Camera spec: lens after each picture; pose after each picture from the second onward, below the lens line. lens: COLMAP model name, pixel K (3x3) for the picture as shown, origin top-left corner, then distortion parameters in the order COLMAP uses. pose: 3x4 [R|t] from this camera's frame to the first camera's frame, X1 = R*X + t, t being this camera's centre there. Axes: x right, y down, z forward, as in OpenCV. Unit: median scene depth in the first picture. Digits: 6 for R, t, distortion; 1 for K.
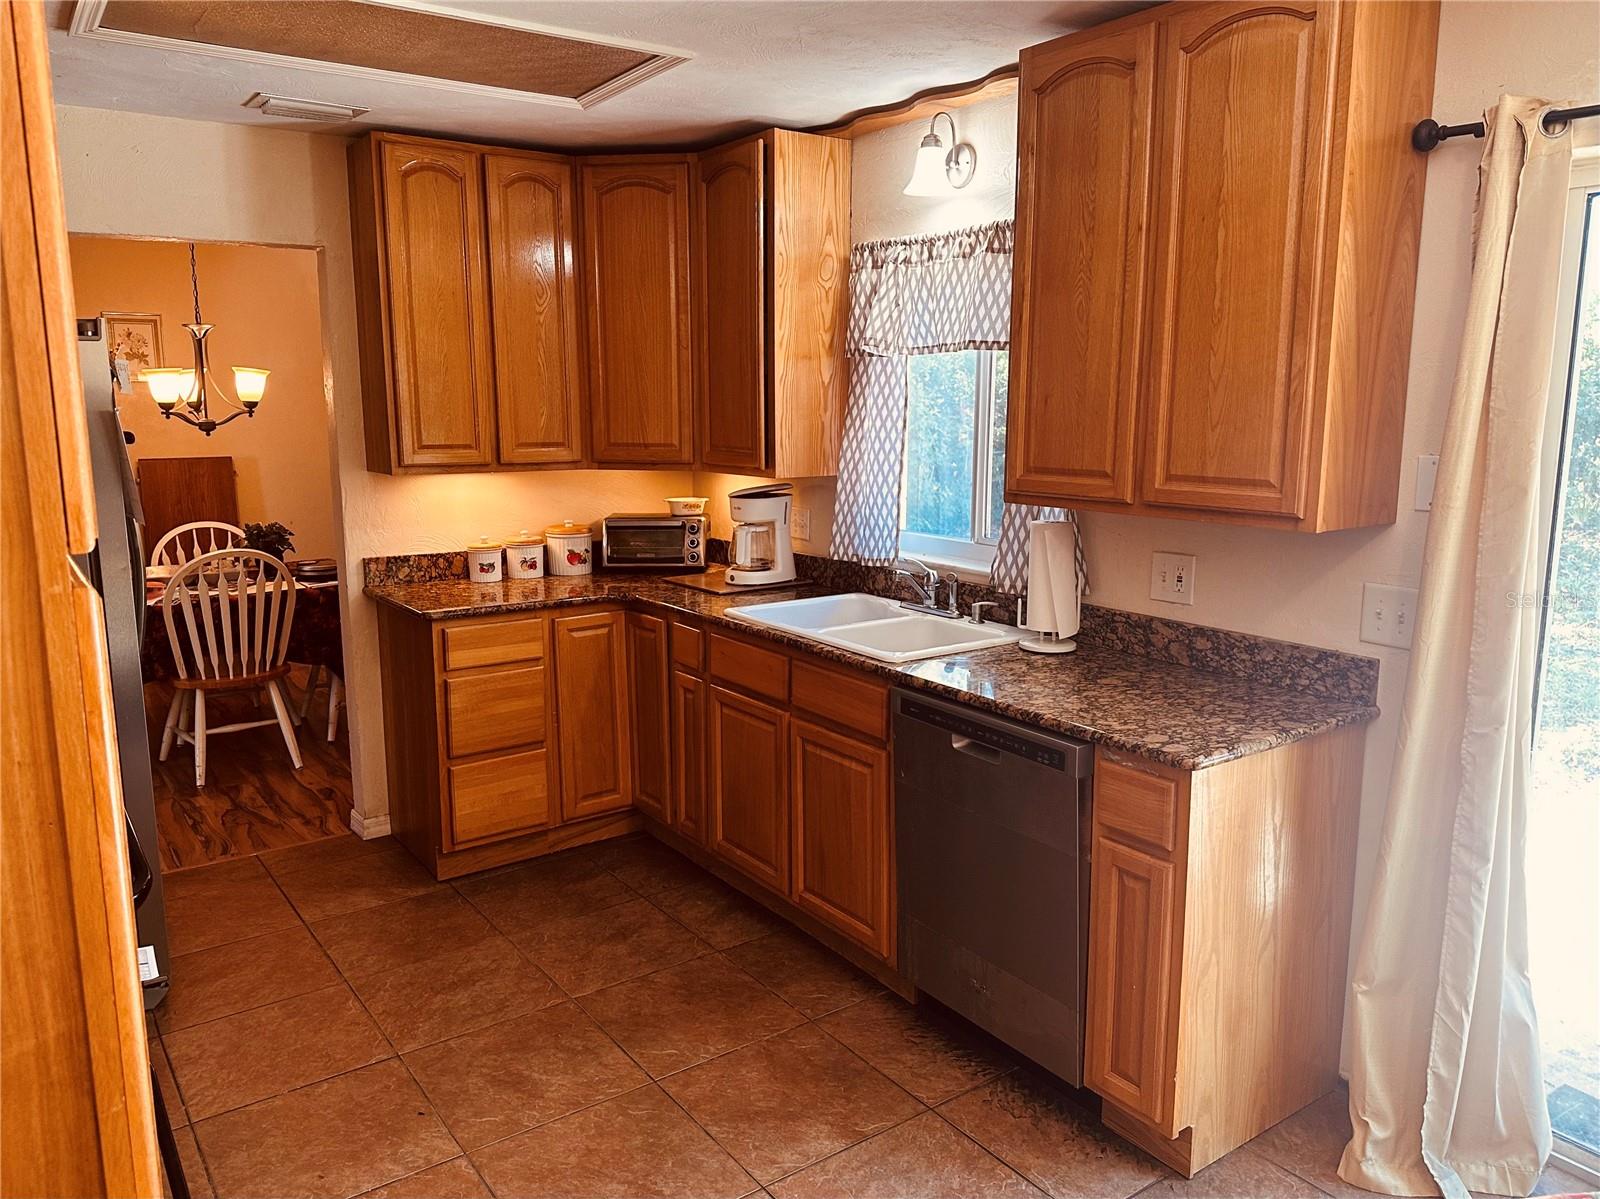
lens RADIAL K [[1166.5, 0, 795.2], [0, 1166.5, 588.2], [0, 0, 1]] dist [0.167127, -0.289983]
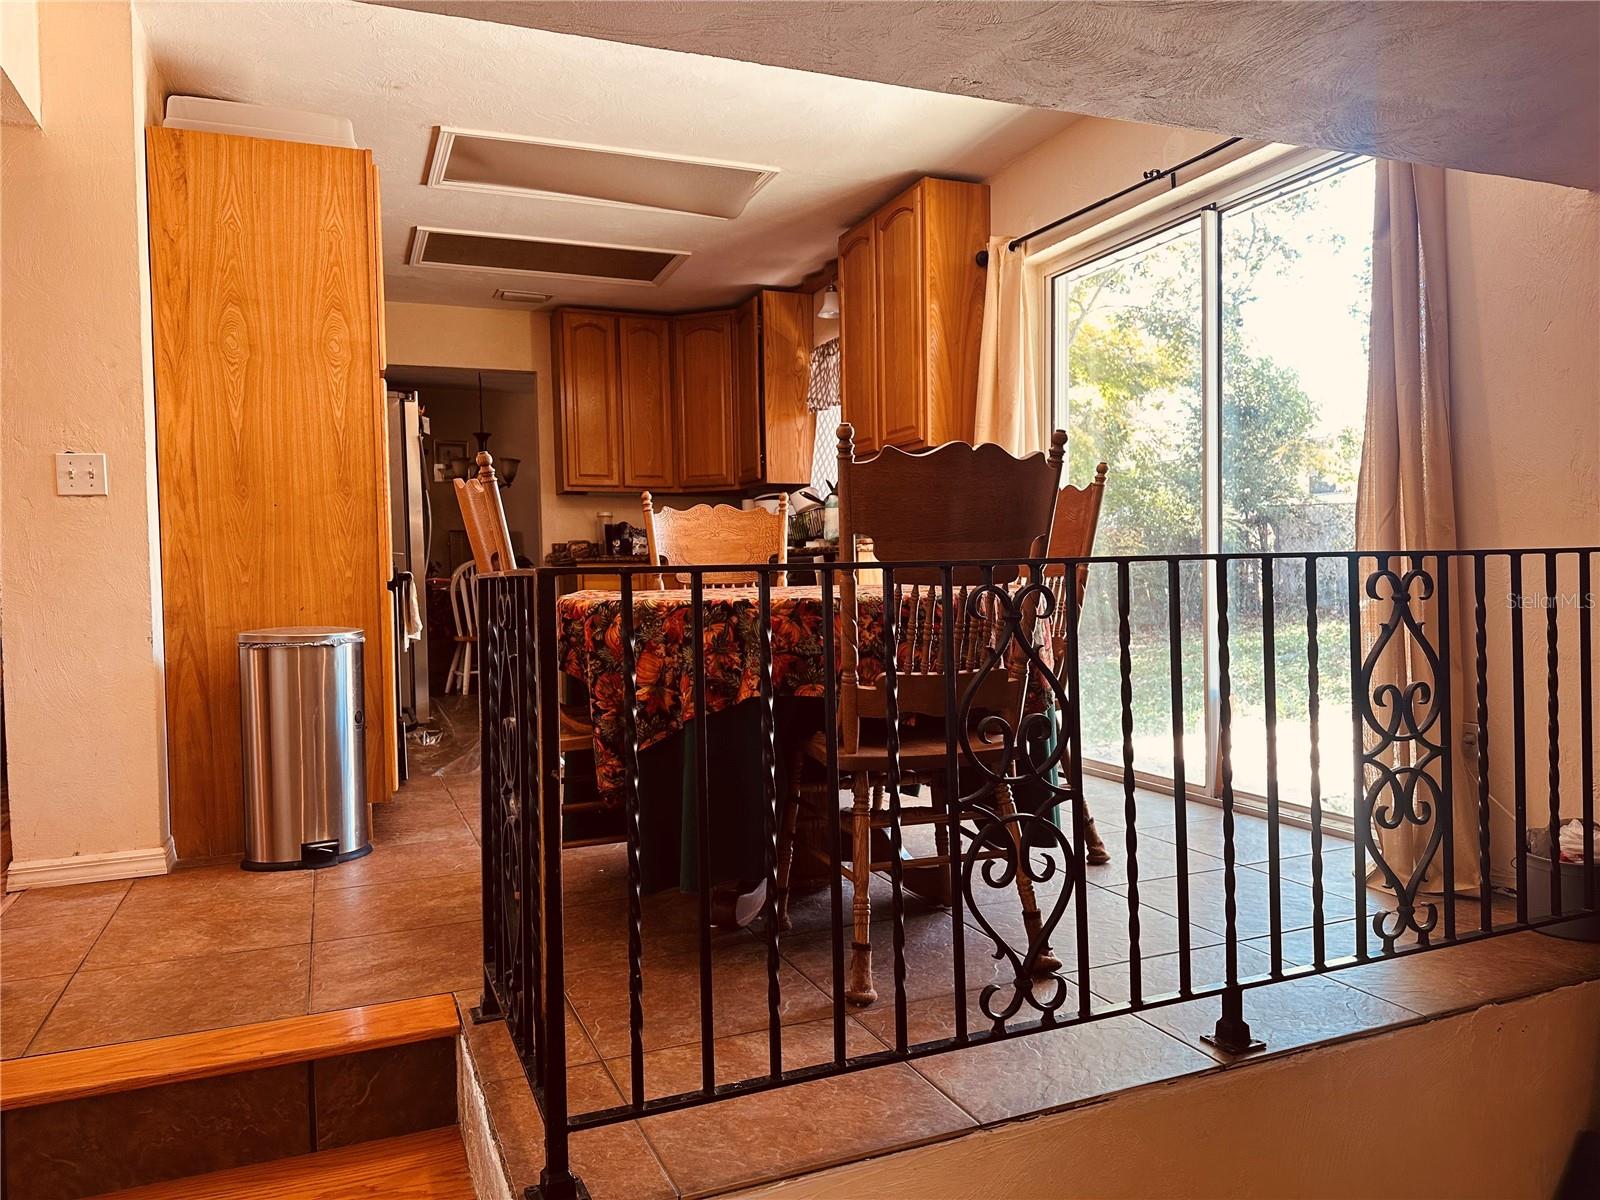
lens RADIAL K [[1115.2, 0, 806.6], [0, 1115.2, 600.3], [0, 0, 1]] dist [0.094204, -0.122323]
pose [[0.975678, -0.013423, -0.218798, 0.382932], [-0.016492, 0.990799, -0.134329, 0.285686], [0.218588, 0.134671, 0.966480, -0.527968]]
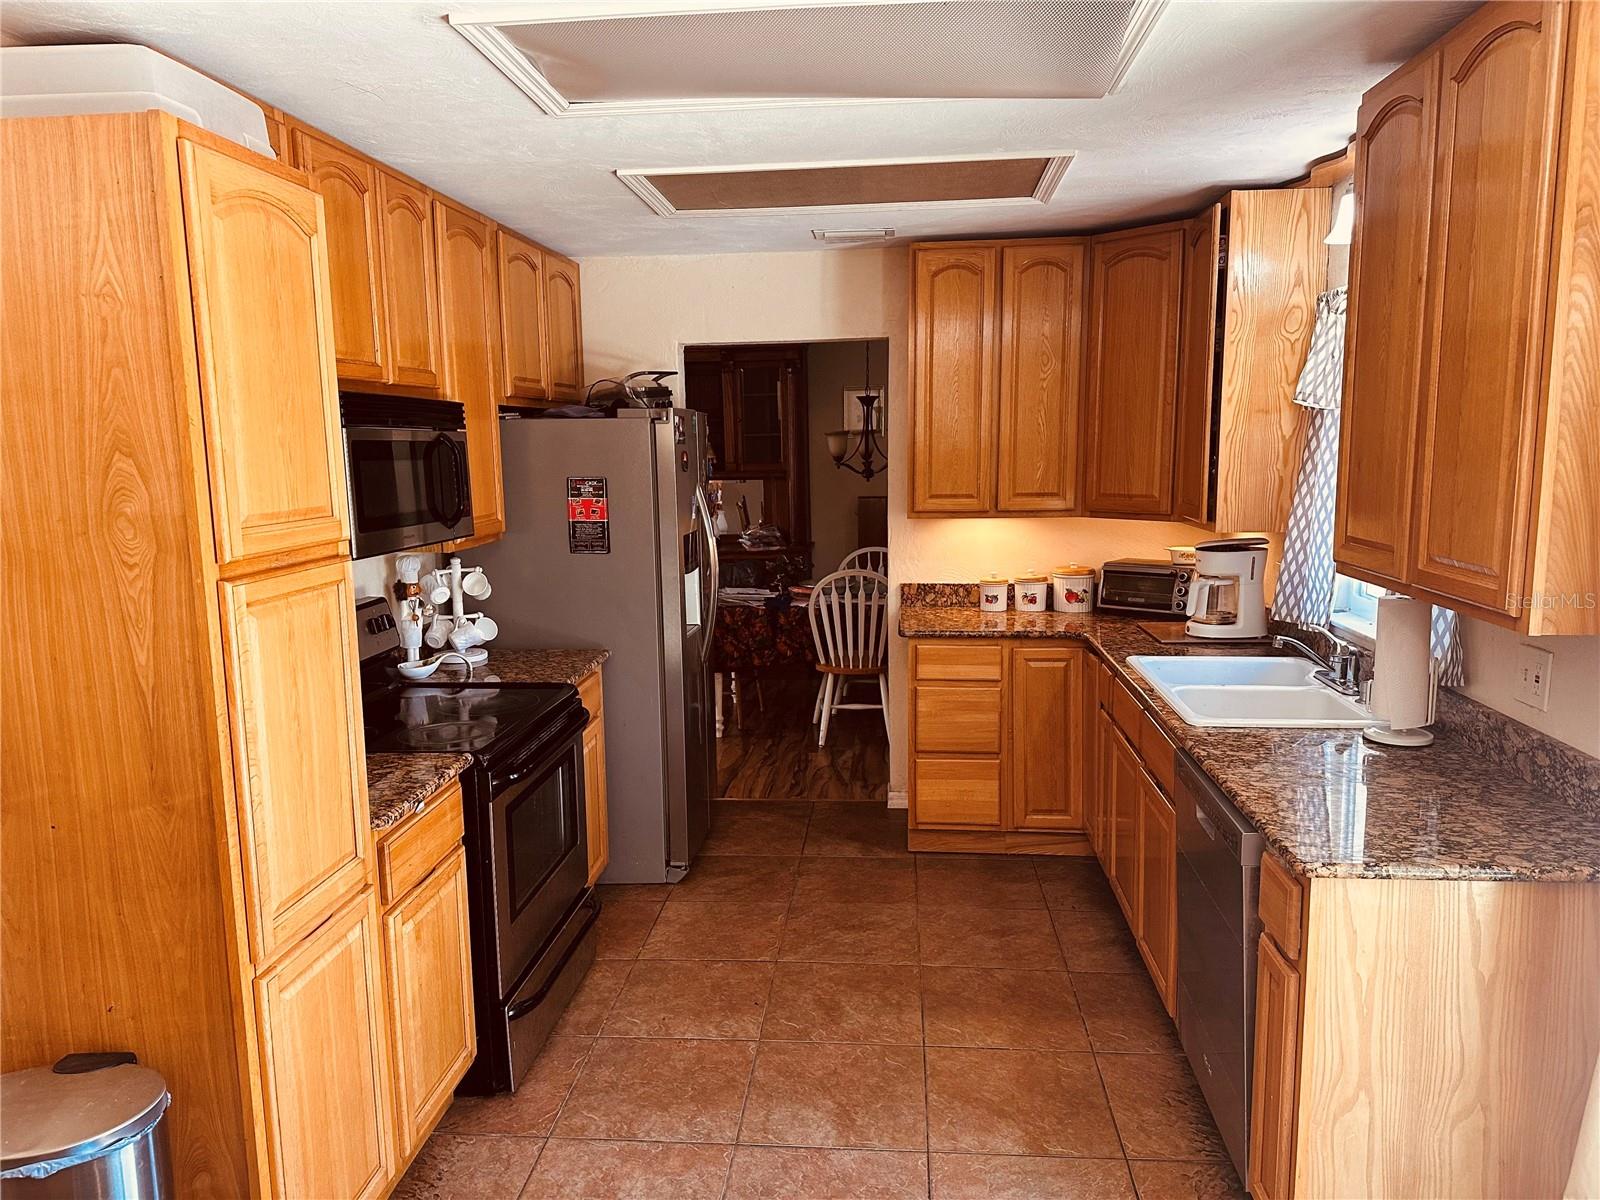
lens RADIAL K [[1115.2, 0, 806.6], [0, 1115.2, 600.3], [0, 0, 1]] dist [0.094204, -0.122323]
pose [[0.765187, 0.085377, -0.638122, 0.324759], [-0.093626, 0.995388, 0.020908, -0.023469], [0.636964, 0.043746, 0.769651, 0.037566]]
